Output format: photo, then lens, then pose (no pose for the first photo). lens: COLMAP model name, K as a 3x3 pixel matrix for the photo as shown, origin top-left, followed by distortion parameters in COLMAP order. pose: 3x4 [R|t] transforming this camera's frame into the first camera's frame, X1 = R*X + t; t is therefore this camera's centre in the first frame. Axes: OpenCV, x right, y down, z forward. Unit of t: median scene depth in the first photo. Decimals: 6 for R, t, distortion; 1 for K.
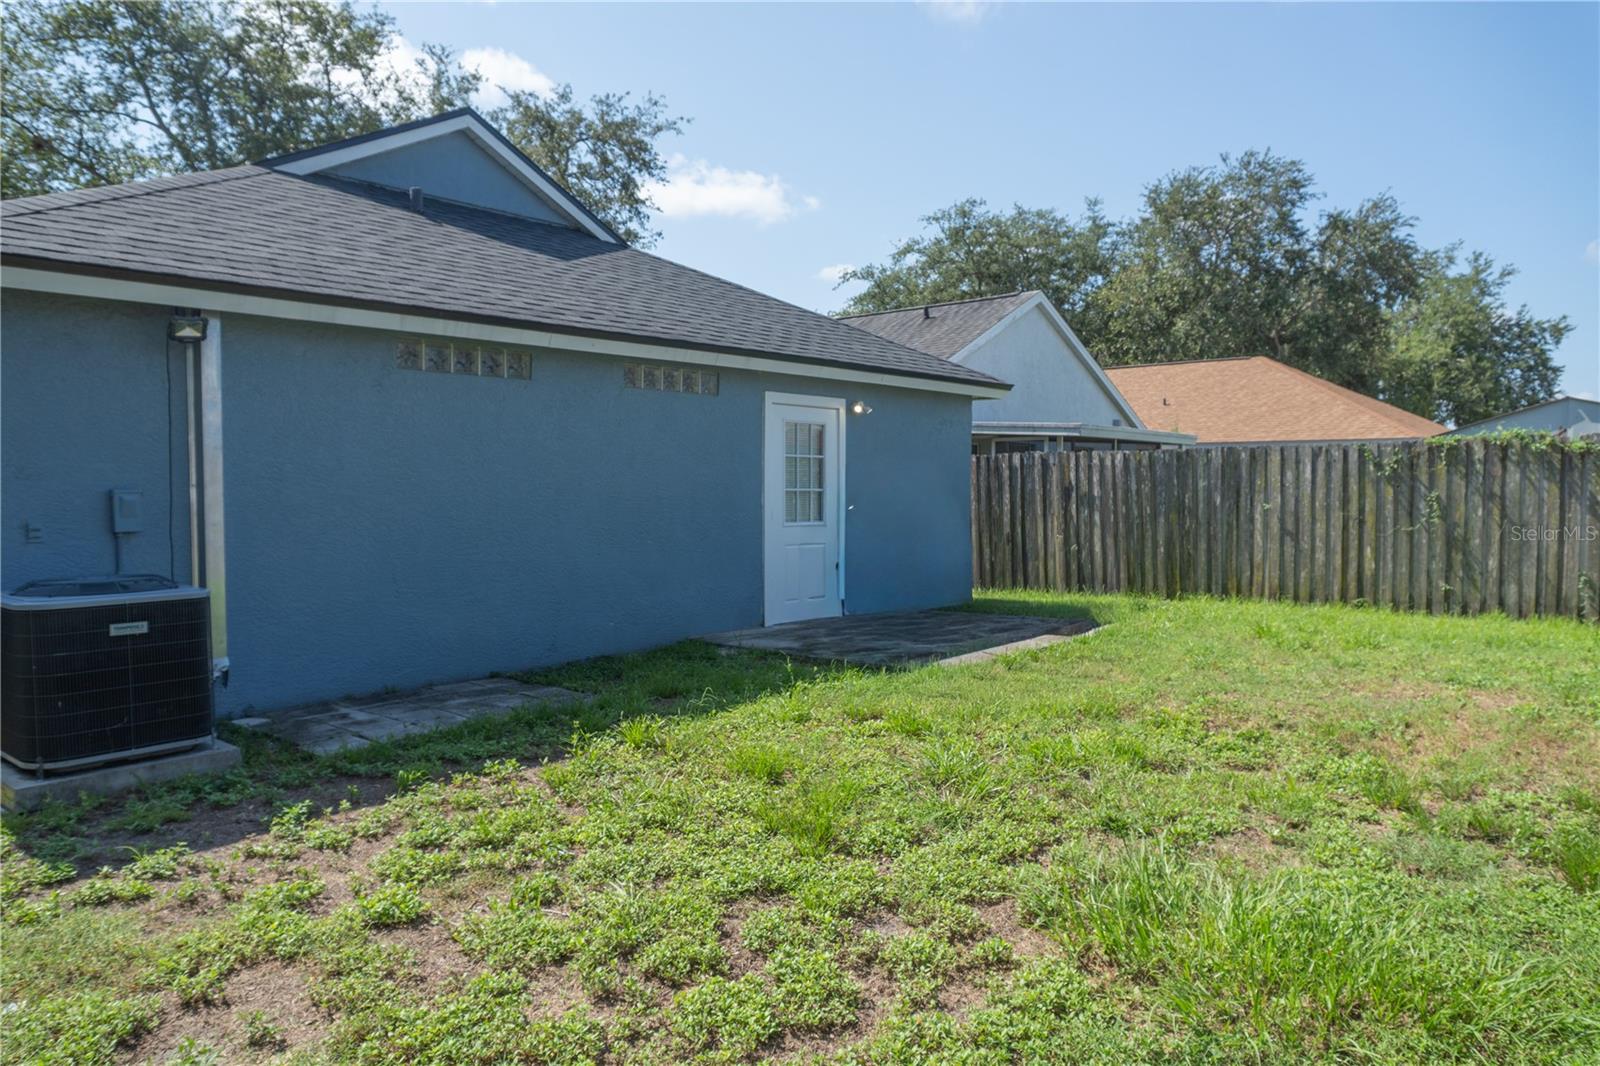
lens RADIAL K [[1065.9, 0, 801.9], [0, 1065.9, 533.2], [0, 0, 1]] dist [-0.024652, 0.002252]
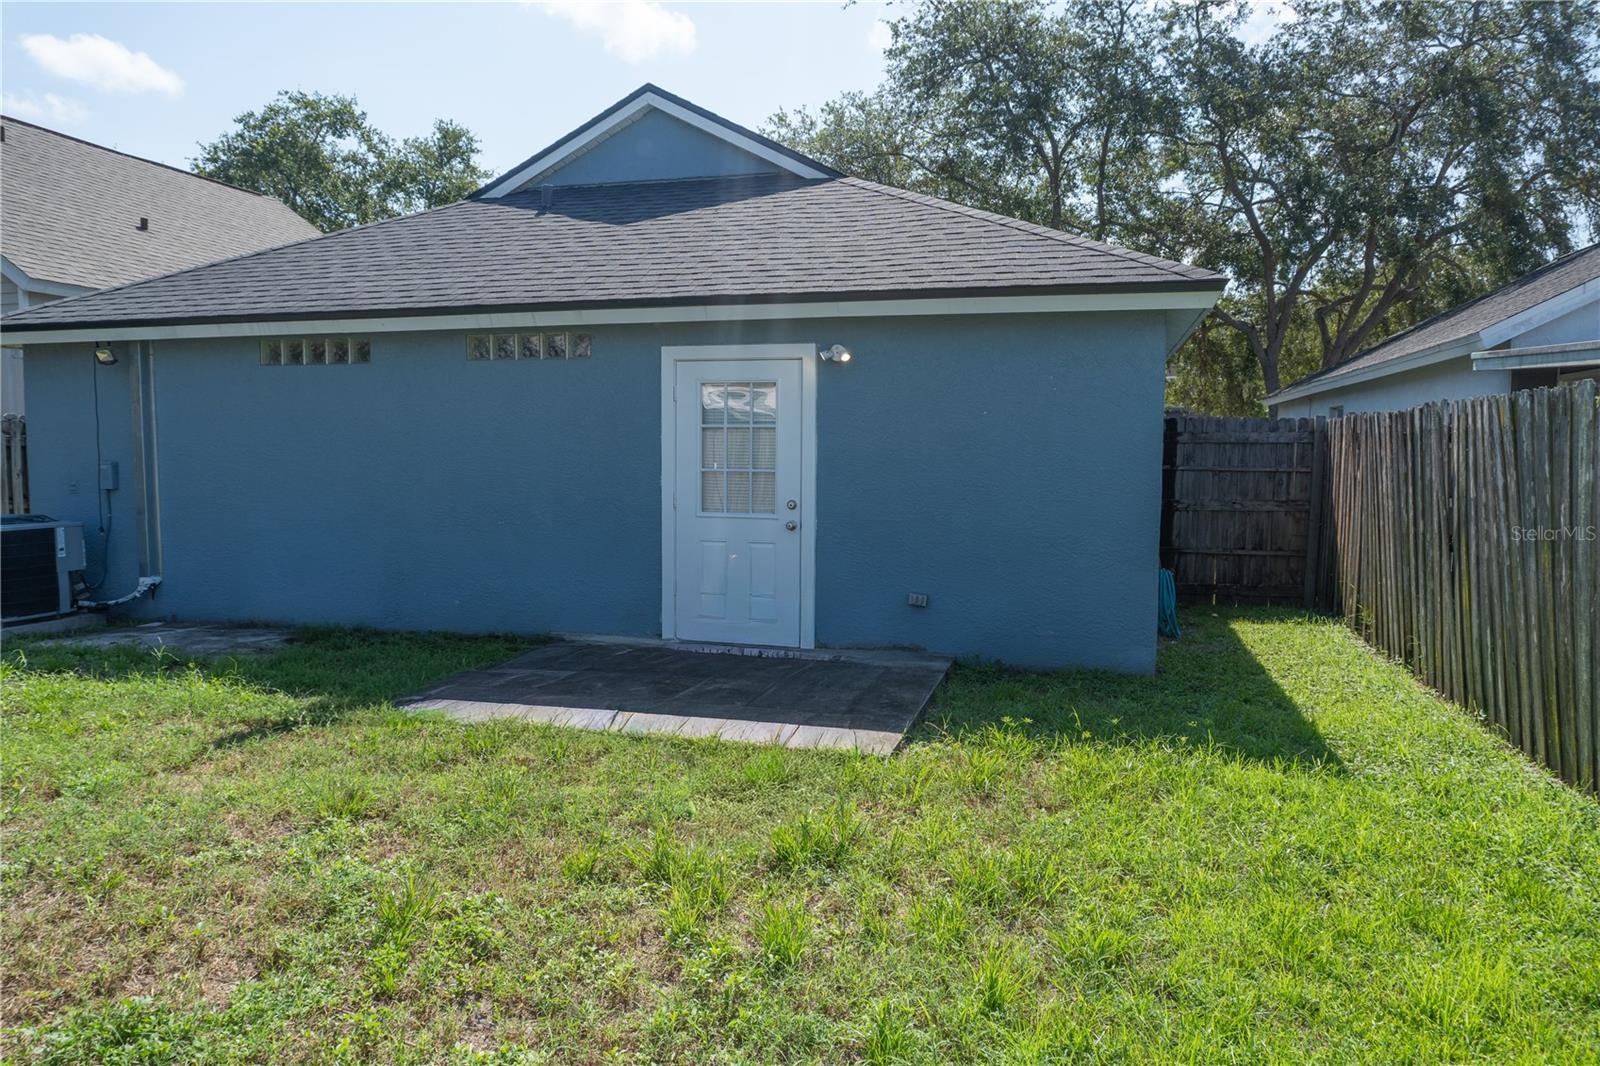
lens RADIAL K [[1065.9, 0, 801.9], [0, 1065.9, 533.2], [0, 0, 1]] dist [-0.024652, 0.002252]
pose [[0.441310, 0.076517, -0.894086, 0.723290], [-0.046556, 0.996968, 0.062342, -0.047087], [0.896146, 0.014113, 0.443535, 0.724750]]
